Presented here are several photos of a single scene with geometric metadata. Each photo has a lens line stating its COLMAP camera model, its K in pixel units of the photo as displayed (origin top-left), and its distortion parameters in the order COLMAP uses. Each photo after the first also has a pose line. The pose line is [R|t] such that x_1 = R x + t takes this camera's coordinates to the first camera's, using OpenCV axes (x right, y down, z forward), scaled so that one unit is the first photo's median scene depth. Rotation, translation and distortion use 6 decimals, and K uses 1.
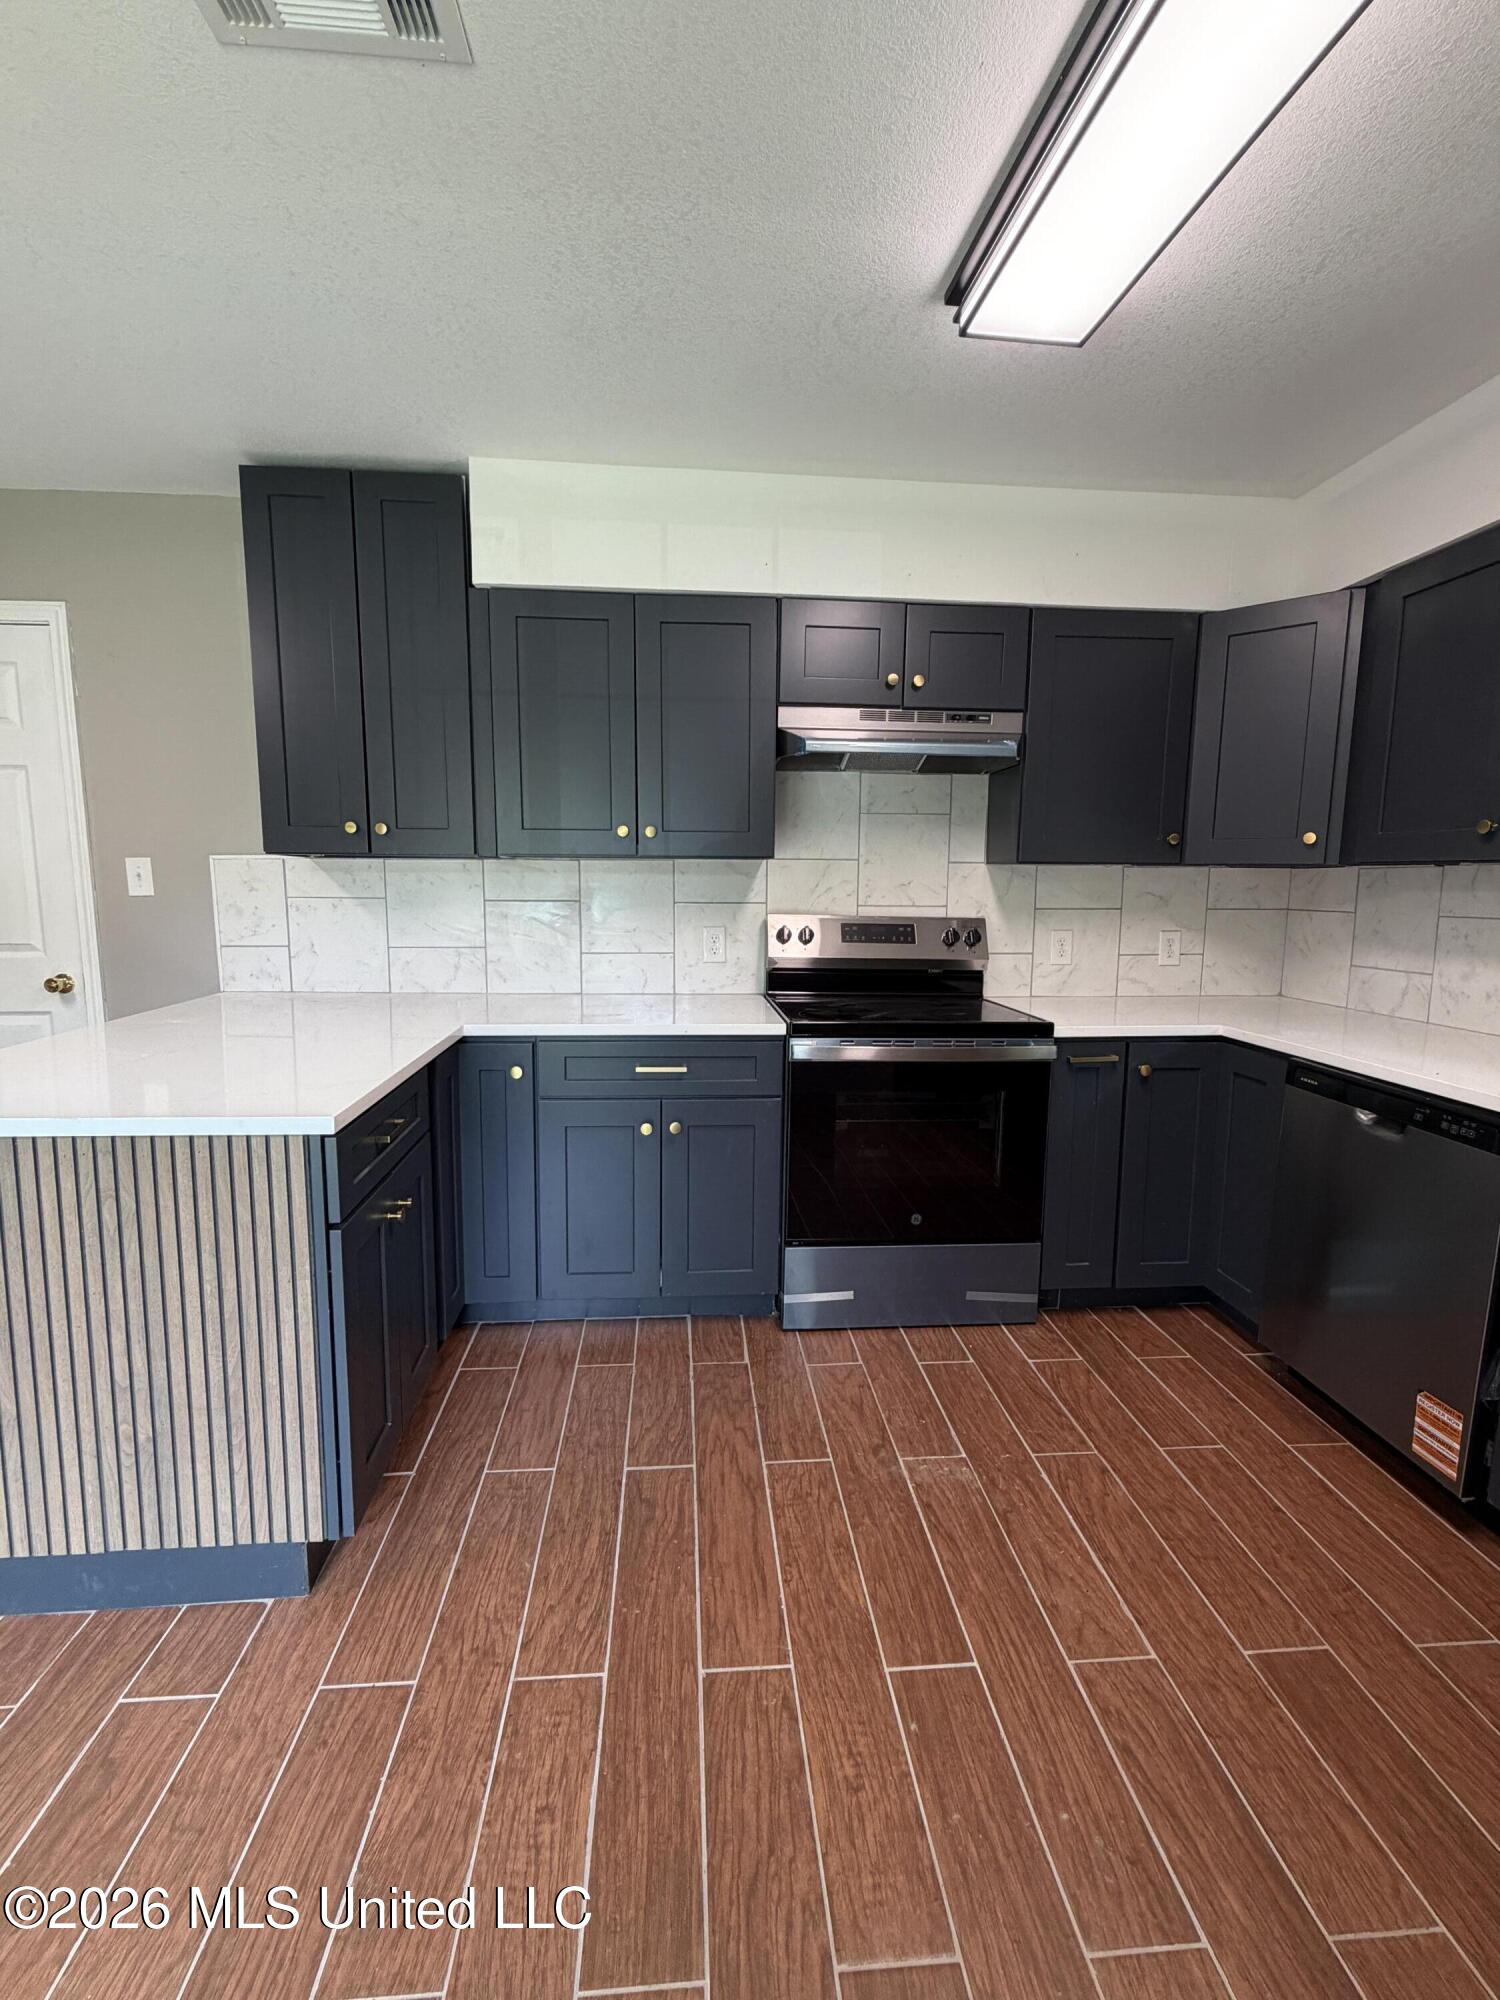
lens RADIAL K [[876.7, 0, 744.2], [0, 876.7, 993.2], [0, 0, 1]] dist [0.003324, -0.000756]
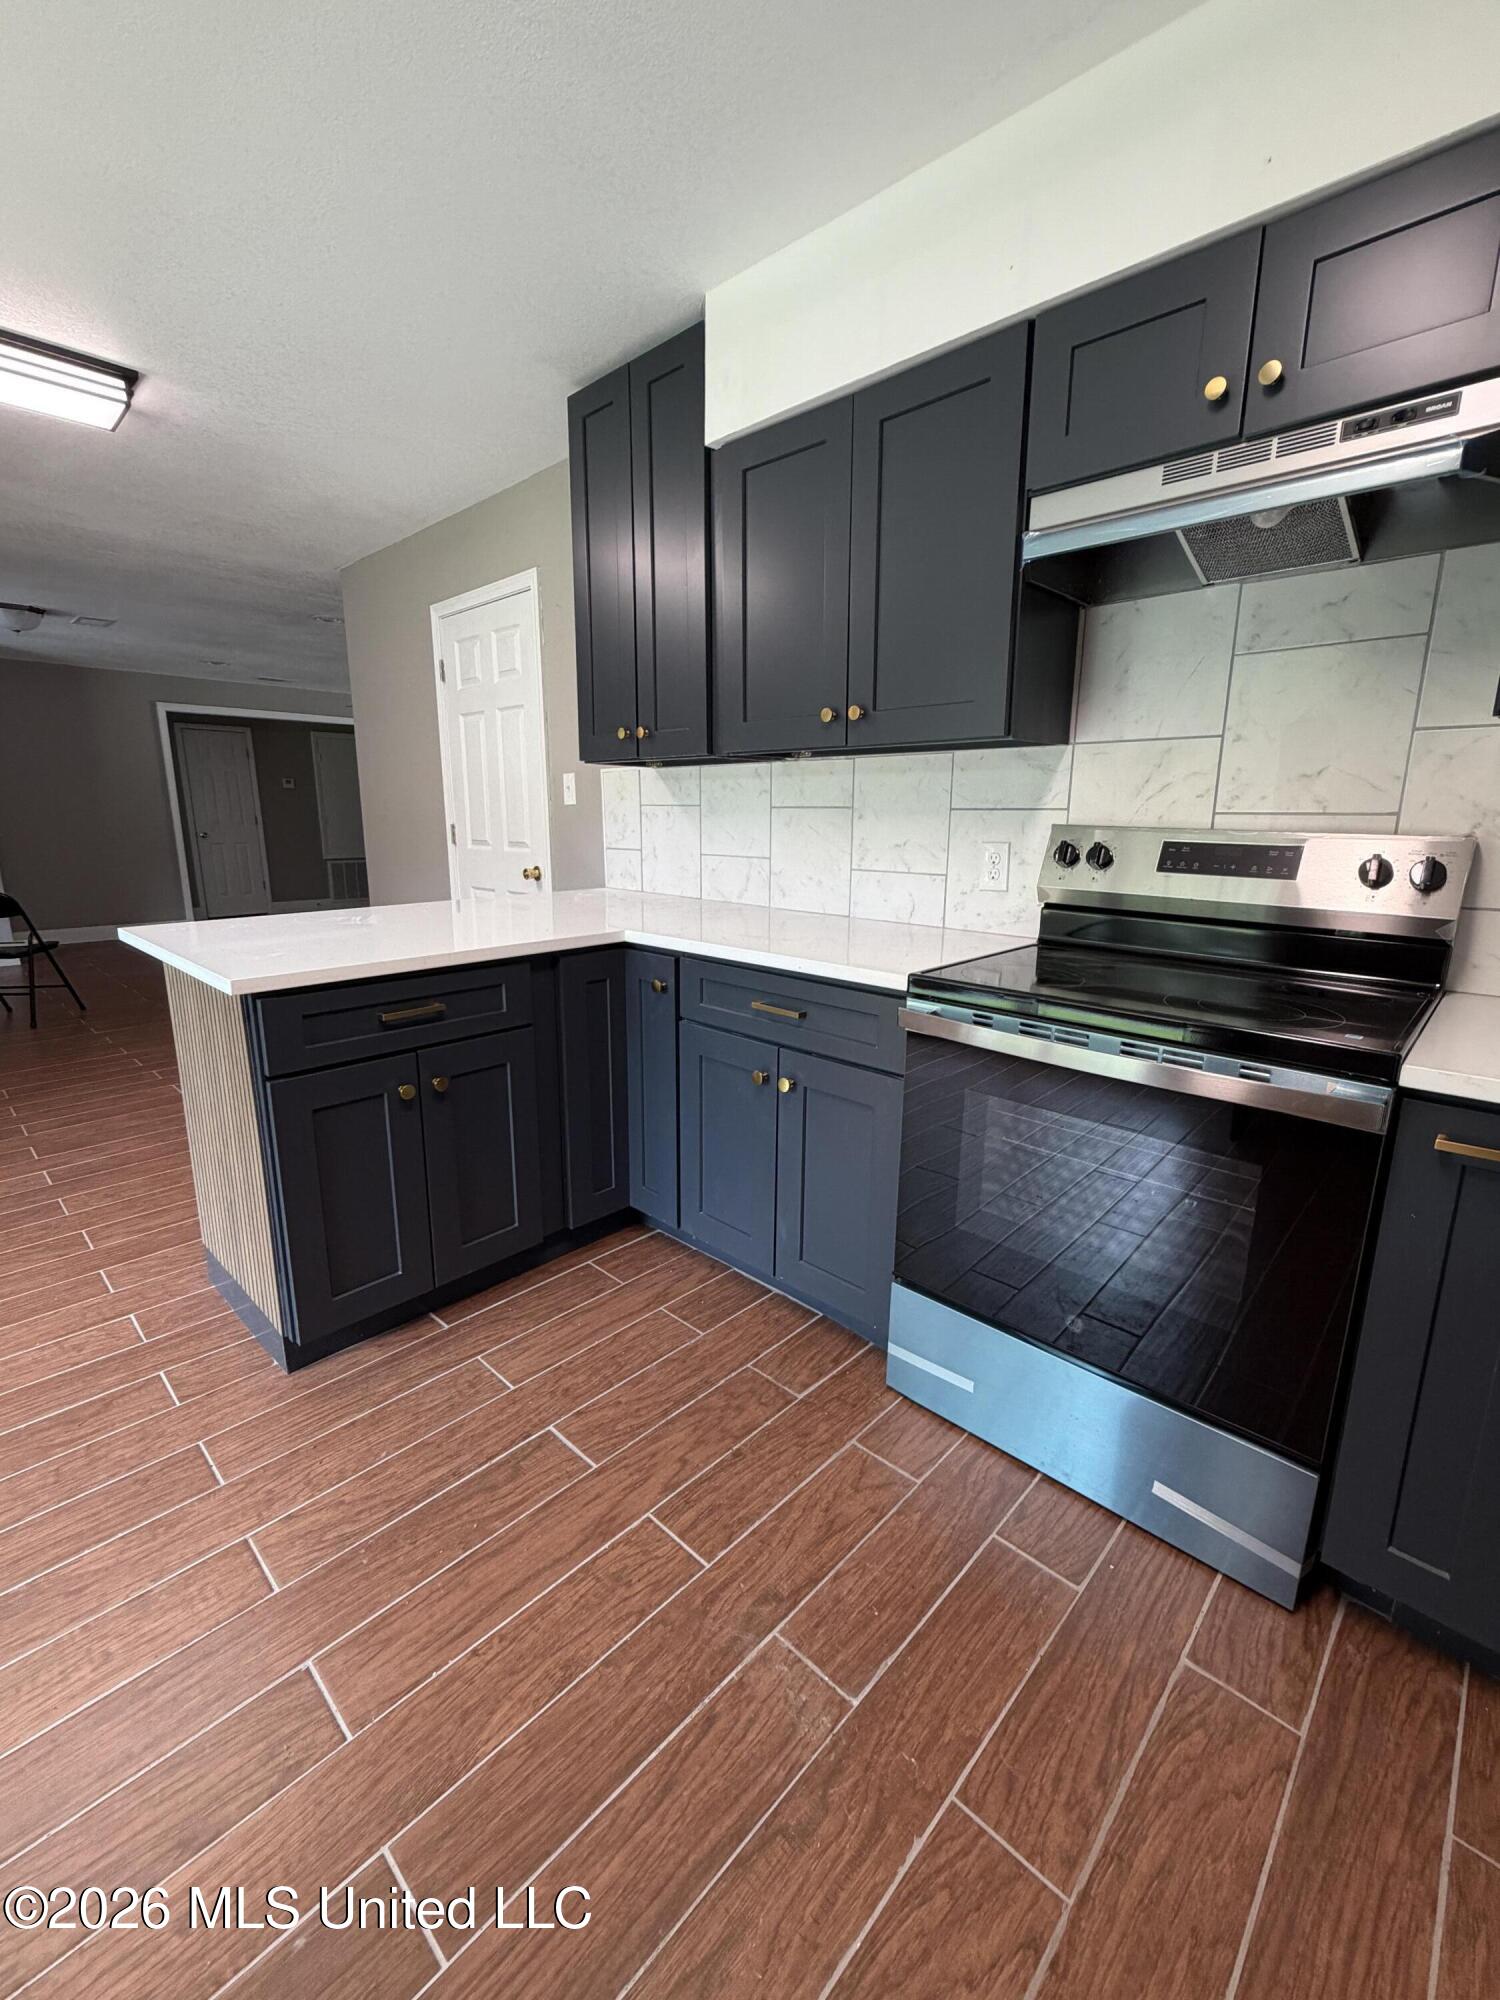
lens RADIAL K [[840.3, 0, 749.3], [0, 840.3, 994.5], [0, 0, 1]] dist [0.000622, 0.000497]
pose [[0.668687, 0.155635, -0.727073, 0.501278], [-0.093140, 0.987679, 0.125758, -0.026153], [0.737687, -0.016374, 0.674944, 0.507054]]
